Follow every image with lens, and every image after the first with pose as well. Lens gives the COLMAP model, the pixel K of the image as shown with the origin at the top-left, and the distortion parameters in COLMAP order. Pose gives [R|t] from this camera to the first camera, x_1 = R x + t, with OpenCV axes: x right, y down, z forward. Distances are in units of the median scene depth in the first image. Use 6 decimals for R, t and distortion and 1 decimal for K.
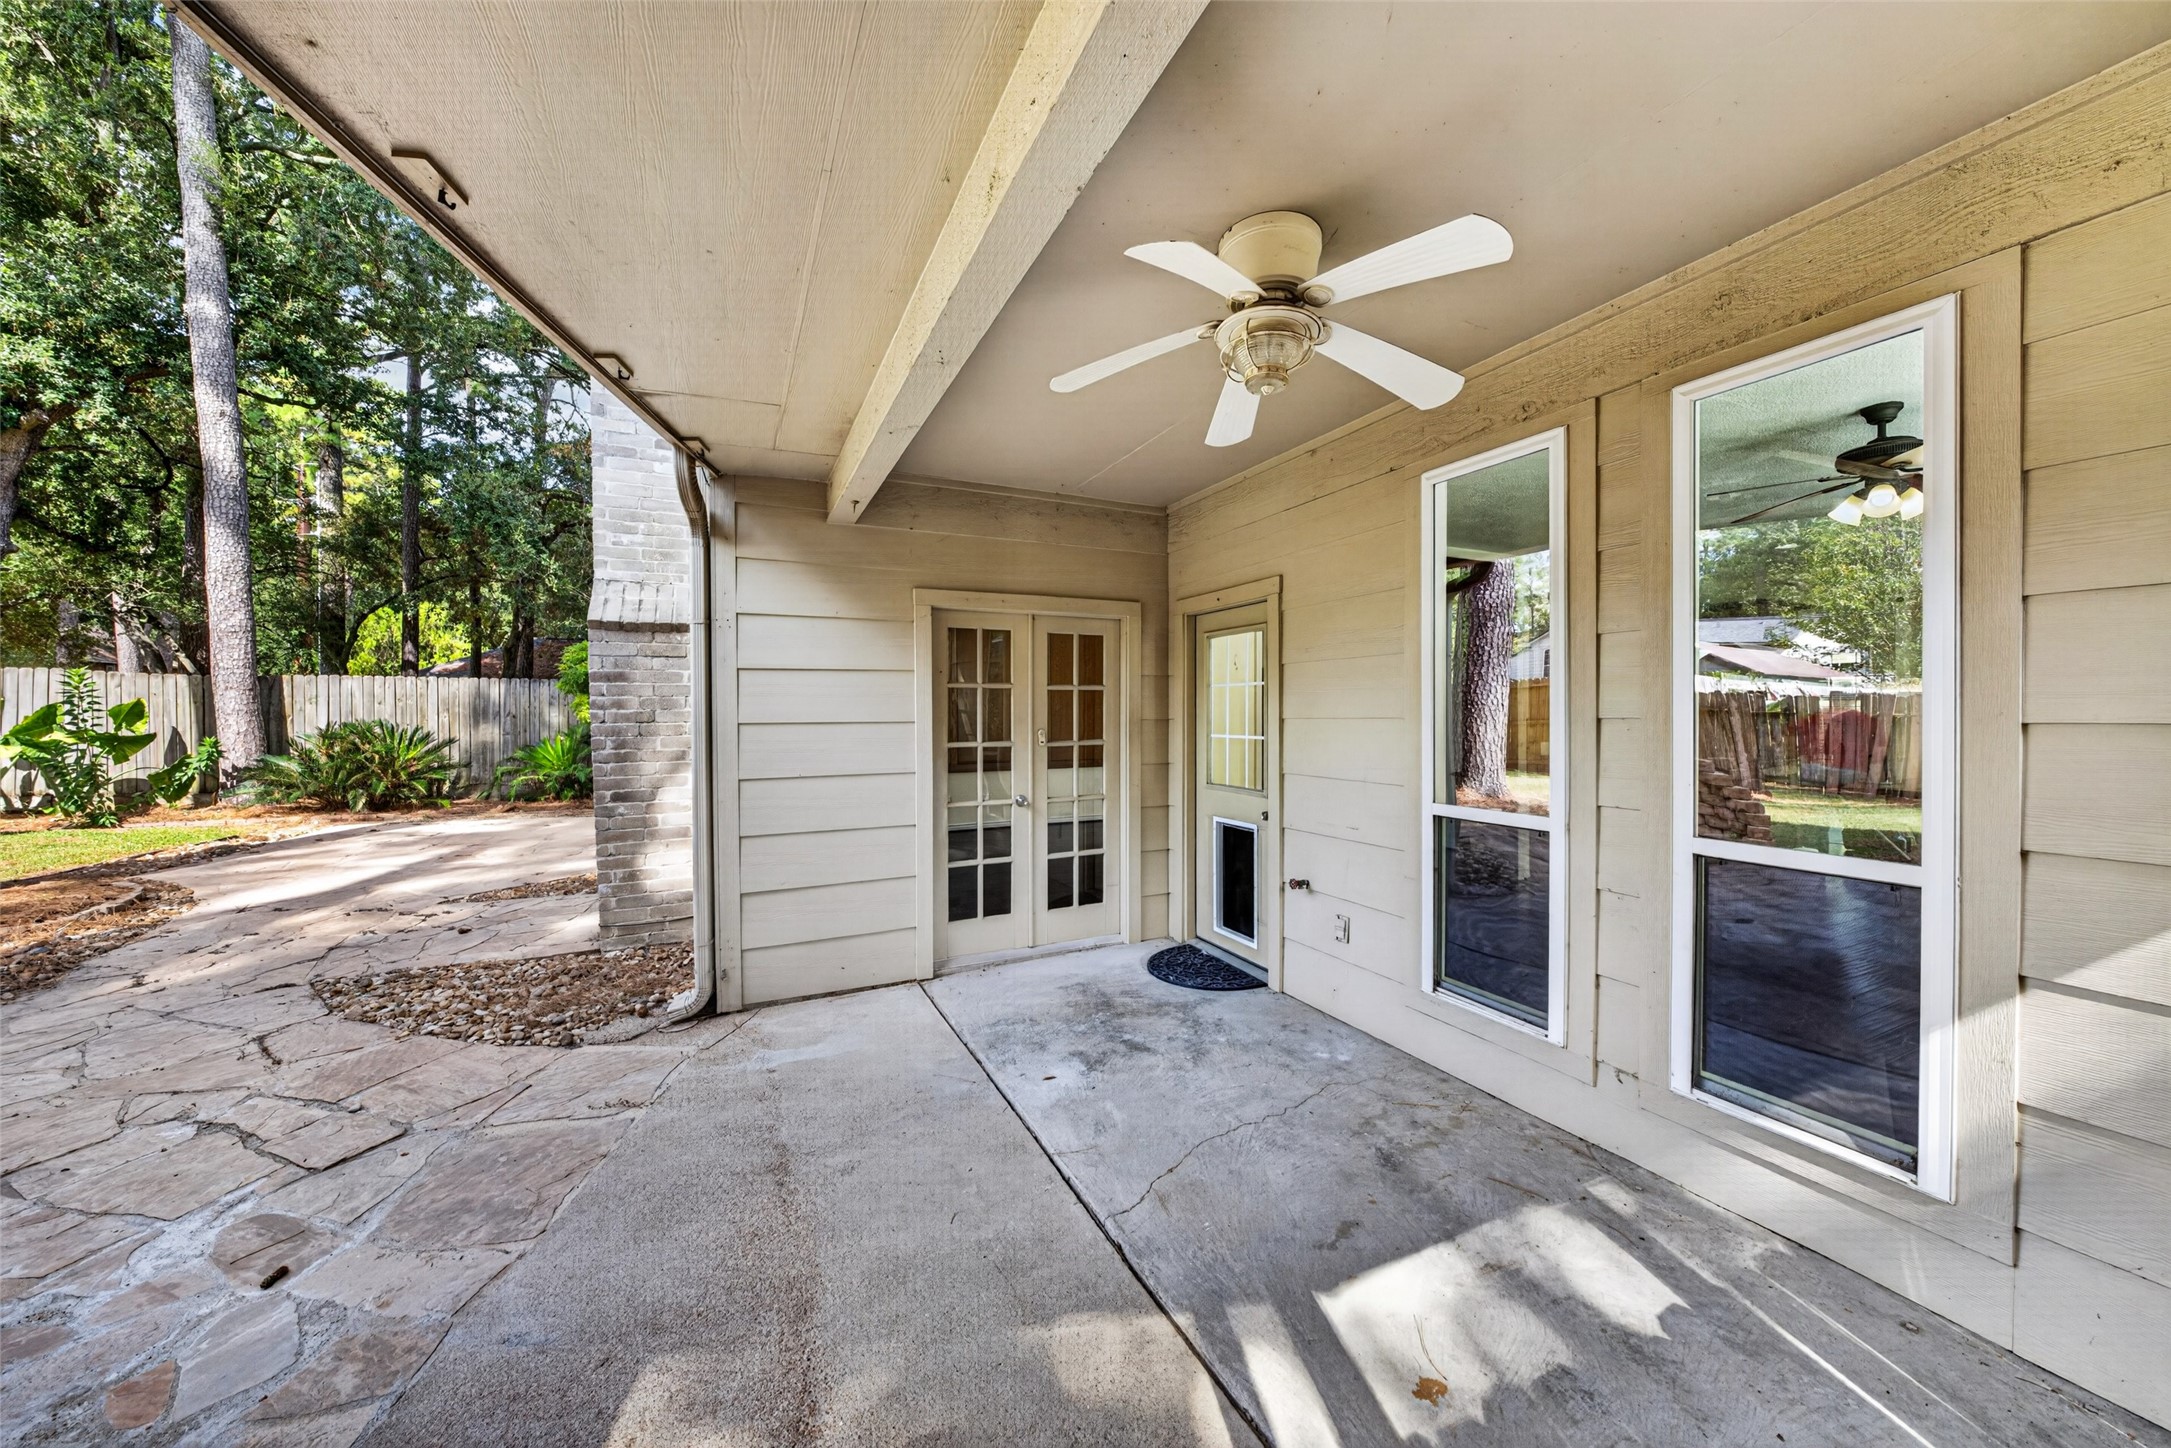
lens RADIAL K [[755.1, 0, 1072.5], [0, 755.1, 717.7], [0, 0, 1]] dist [-0.006896, 0.000791]
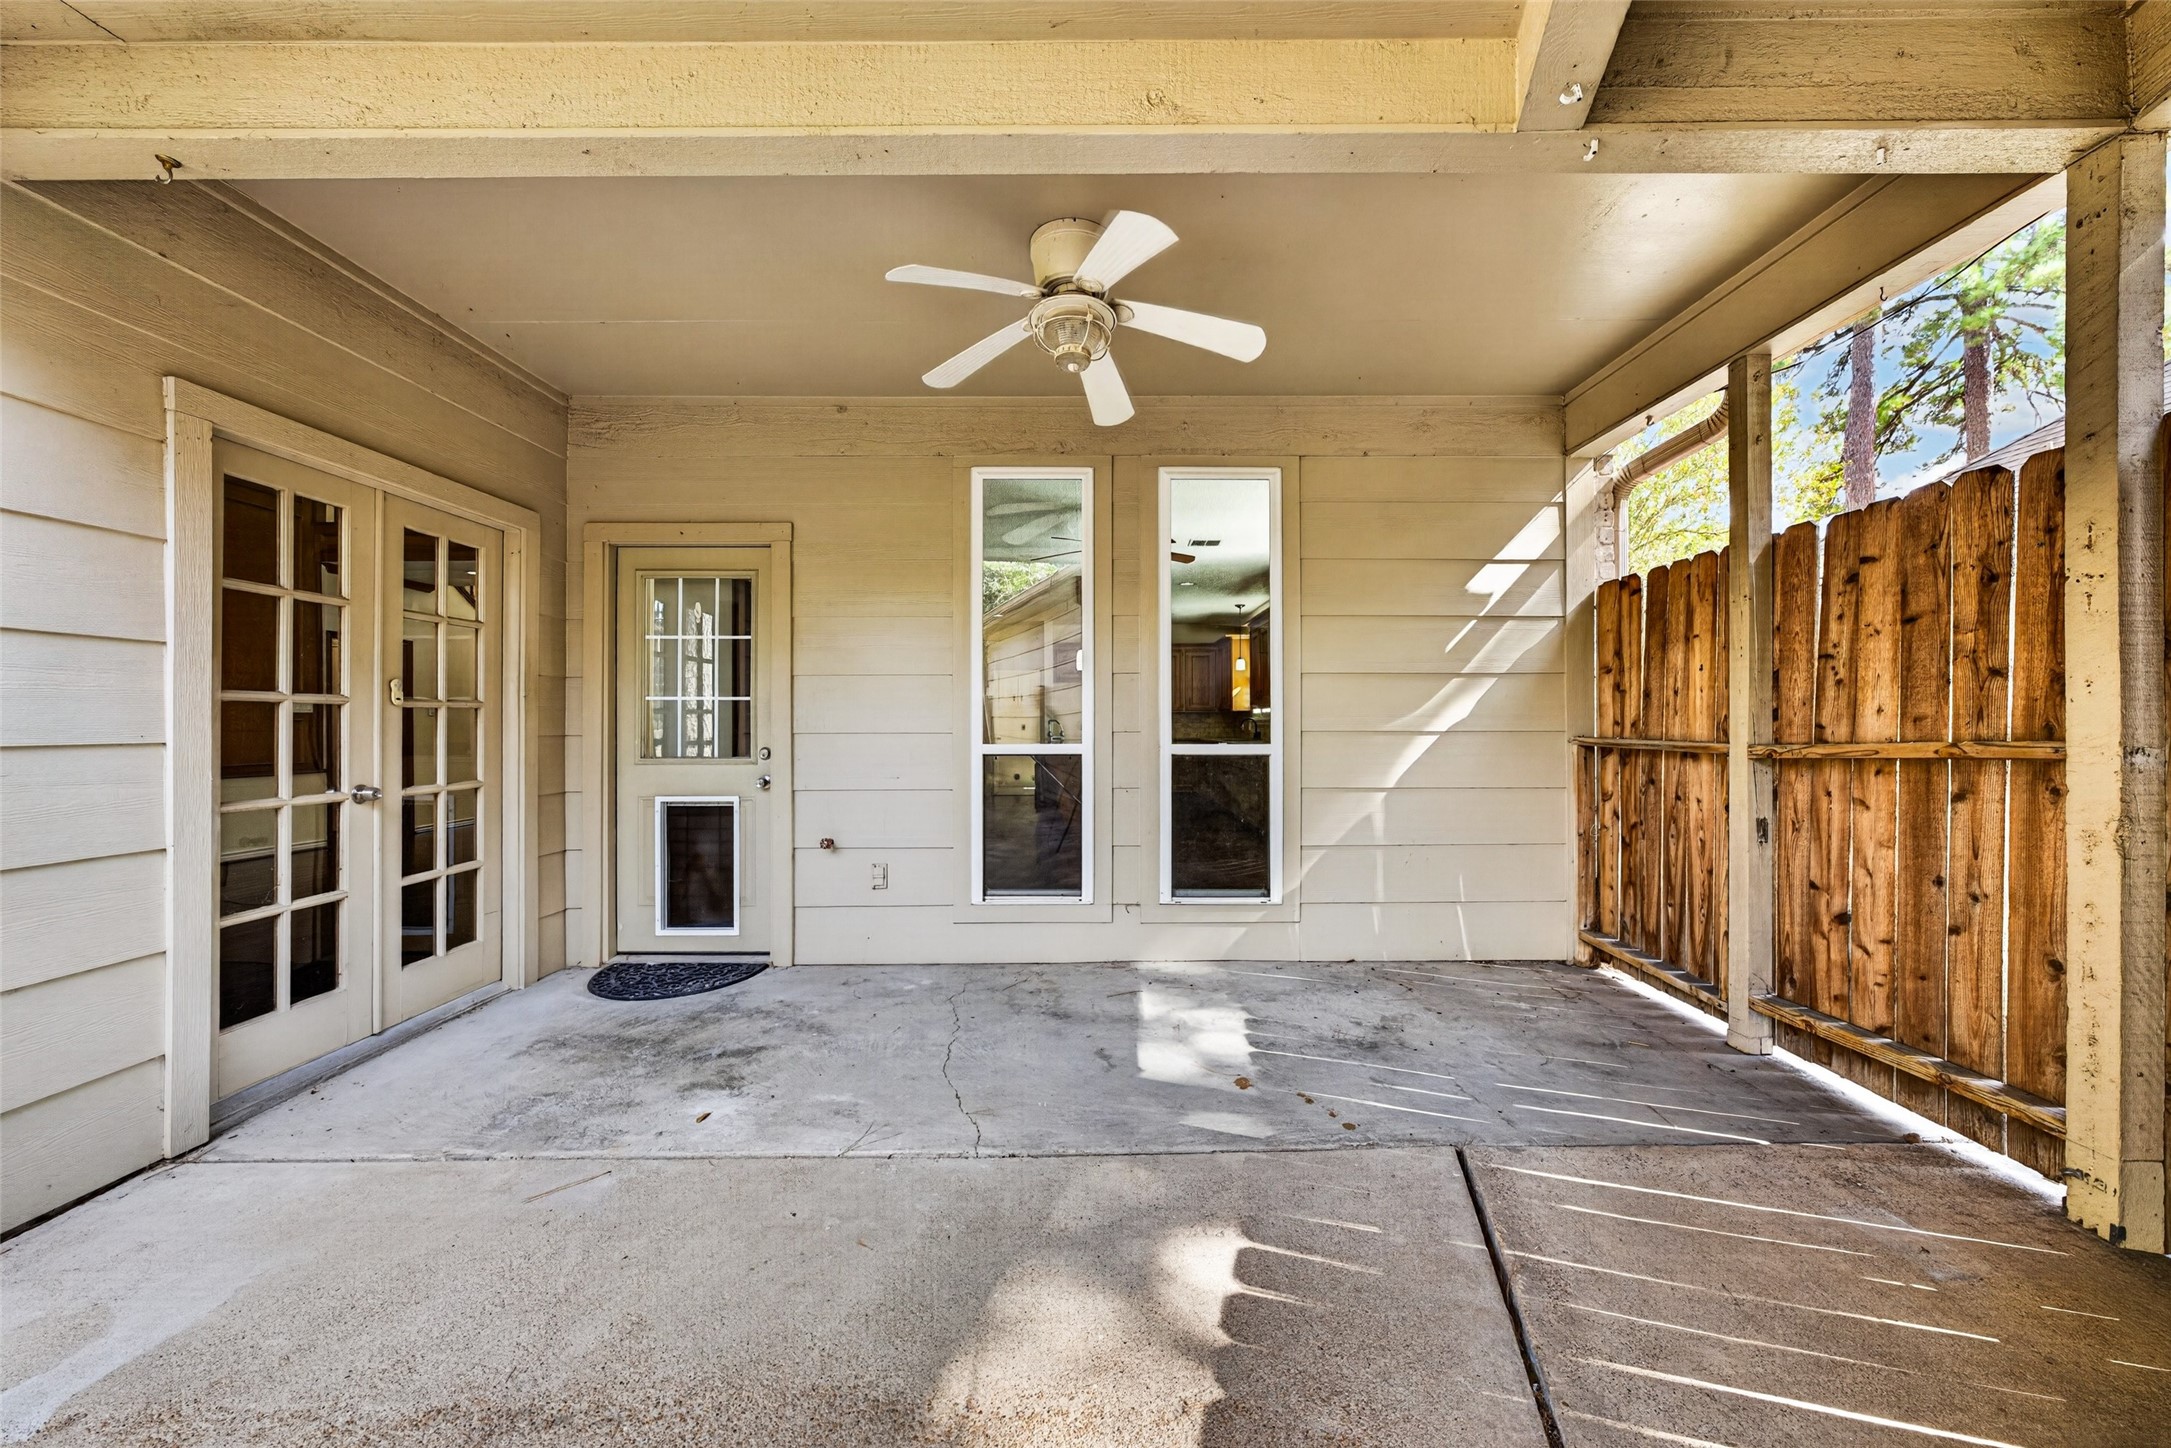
lens RADIAL K [[797.1, 0, 1075.2], [0, 797.1, 730.7], [0, 0, 1]] dist [-0.001140, -0.000495]
pose [[0.426727, 0.000302, 0.904380, -0.443270], [0.004157, 0.999989, -0.002295, 0.069636], [-0.904371, 0.004739, 0.426721, 0.238124]]
